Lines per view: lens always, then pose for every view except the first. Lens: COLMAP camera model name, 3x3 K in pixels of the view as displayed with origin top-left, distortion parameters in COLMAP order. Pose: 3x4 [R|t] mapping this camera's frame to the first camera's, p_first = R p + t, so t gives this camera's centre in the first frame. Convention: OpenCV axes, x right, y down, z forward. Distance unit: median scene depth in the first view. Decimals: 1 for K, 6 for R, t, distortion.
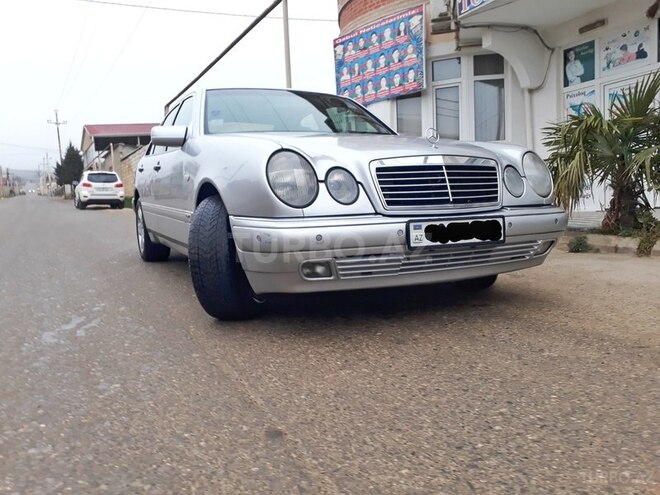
lens RADIAL K [[566.8, 0, 330.0], [0, 566.8, 247.5], [0, 0, 1]] dist [0.039593, 0.002140]
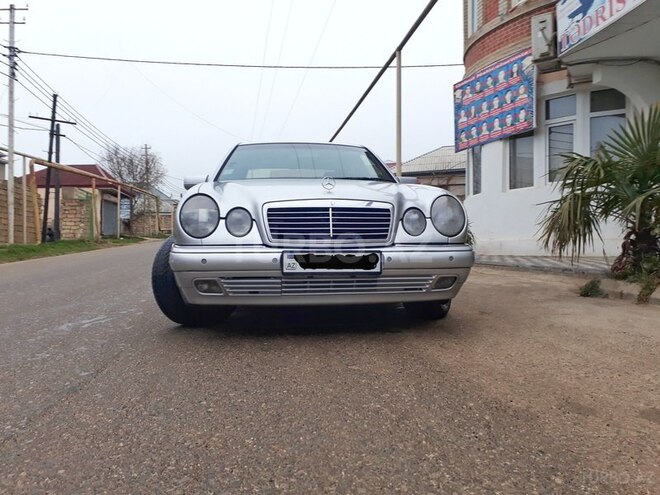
lens RADIAL K [[566.8, 0, 330.0], [0, 566.8, 247.5], [0, 0, 1]] dist [0.039593, 0.002140]
pose [[0.931002, 0.034738, -0.363357, 0.203836], [-0.058036, 0.996885, -0.053396, 0.001483], [0.360371, 0.070800, 0.930119, -0.034512]]
